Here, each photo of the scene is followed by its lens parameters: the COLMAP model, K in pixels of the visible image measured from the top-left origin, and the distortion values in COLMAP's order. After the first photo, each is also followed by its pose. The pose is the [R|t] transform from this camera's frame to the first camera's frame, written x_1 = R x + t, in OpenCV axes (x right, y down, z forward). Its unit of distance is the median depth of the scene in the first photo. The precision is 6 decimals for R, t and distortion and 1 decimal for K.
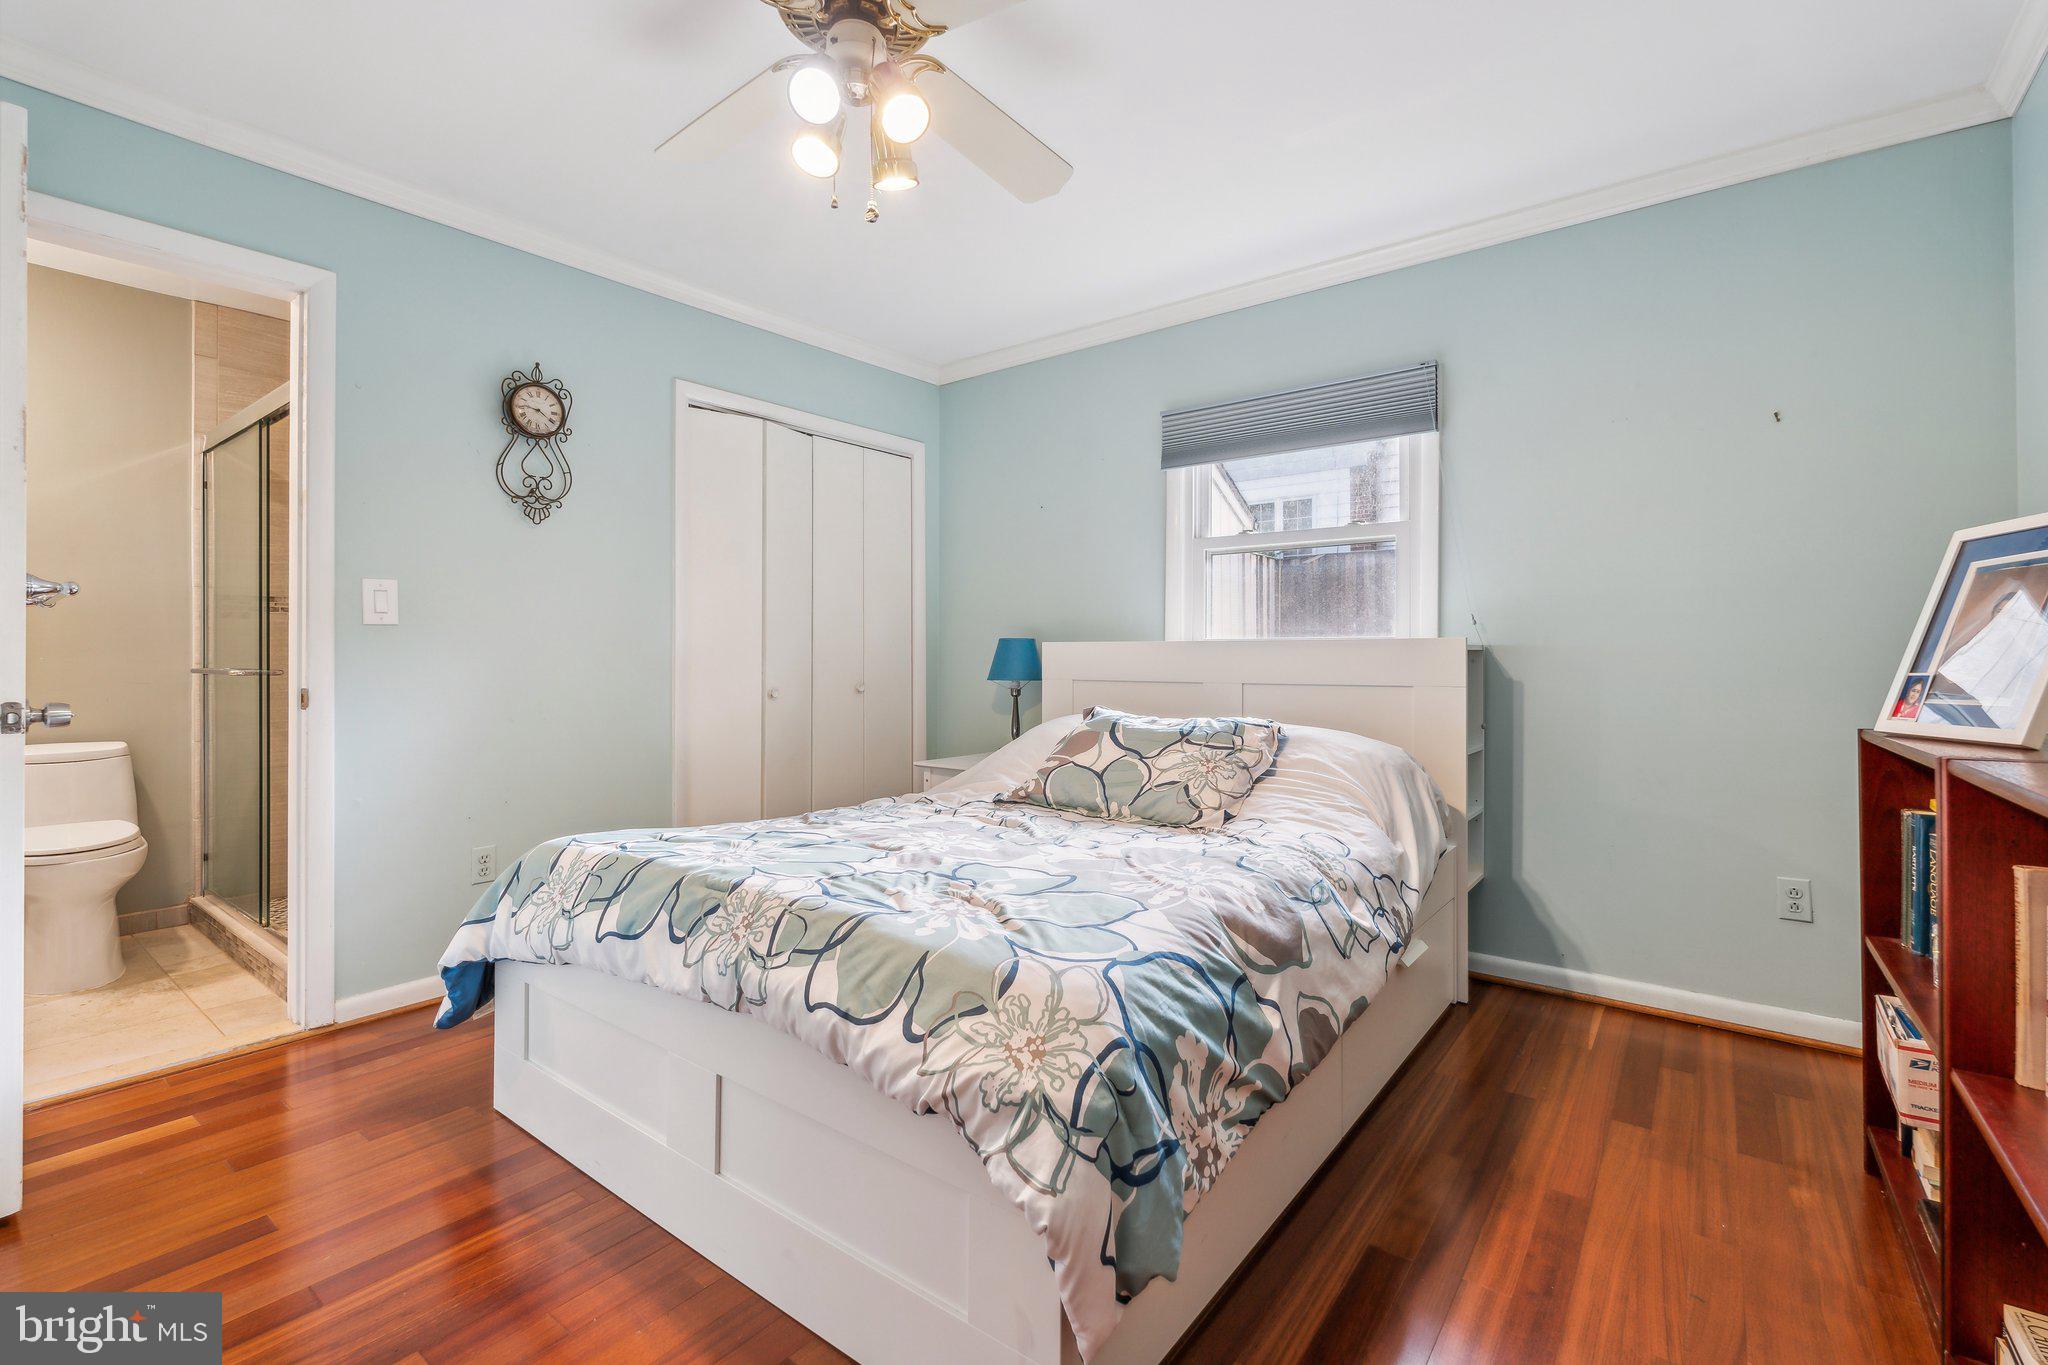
lens RADIAL K [[925.3, 0, 1013.9], [0, 925.3, 664.8], [0, 0, 1]] dist [-0.005971, -0.000571]
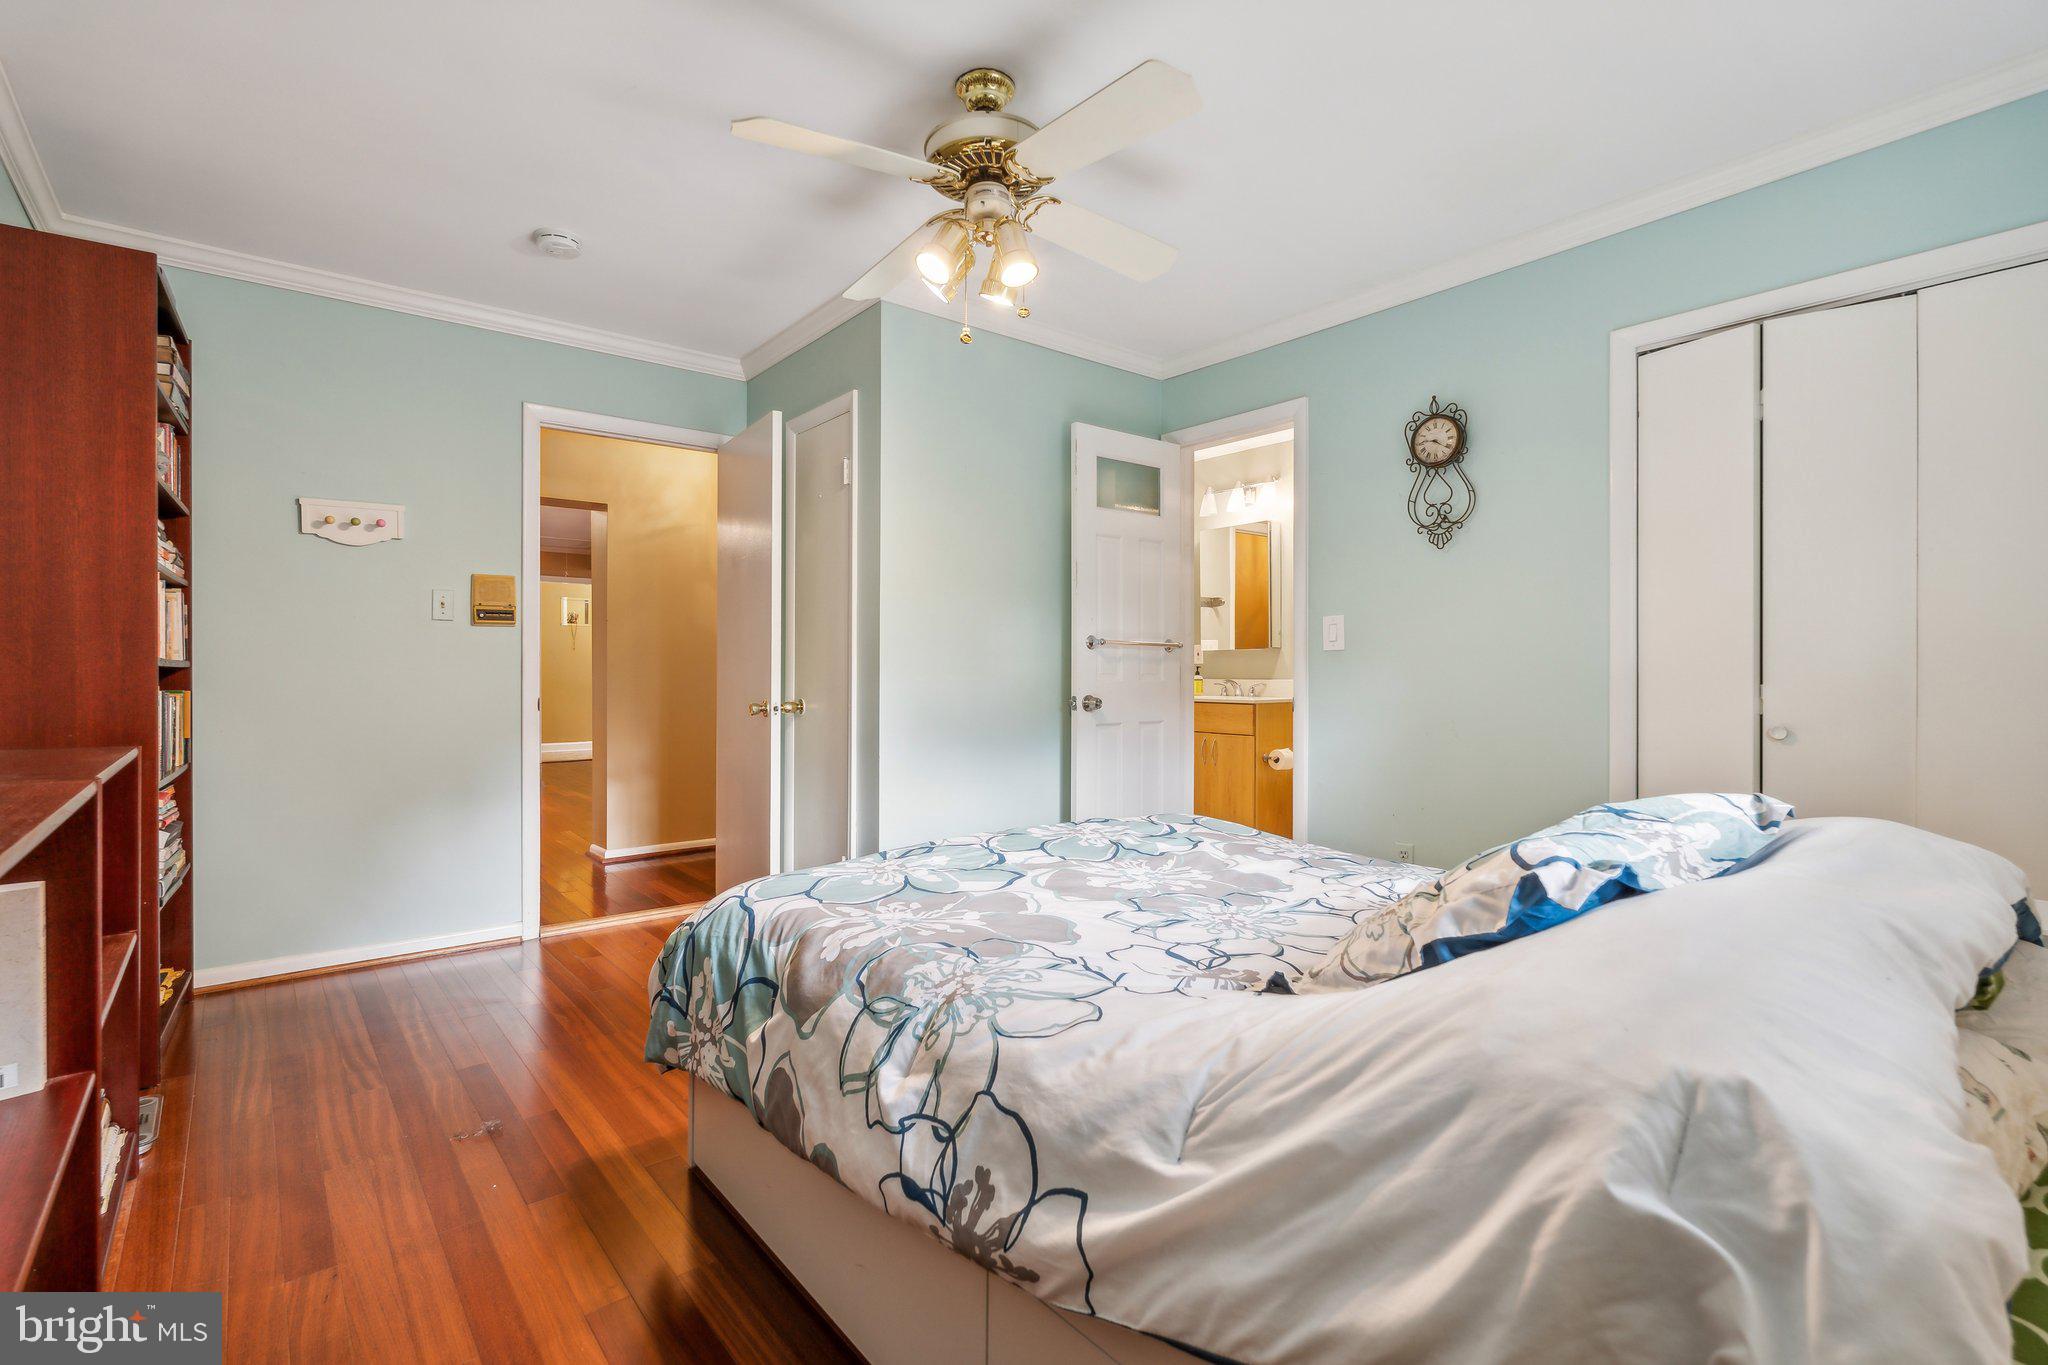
lens RADIAL K [[925.3, 0, 1015.7], [0, 925.3, 679.7], [0, 0, 1]] dist [-0.005971, -0.000571]
pose [[-0.226603, 0.006856, -0.973963, 0.628313], [-0.002514, 0.999968, 0.007624, -0.010104], [0.973984, 0.004176, -0.226578, 0.782792]]
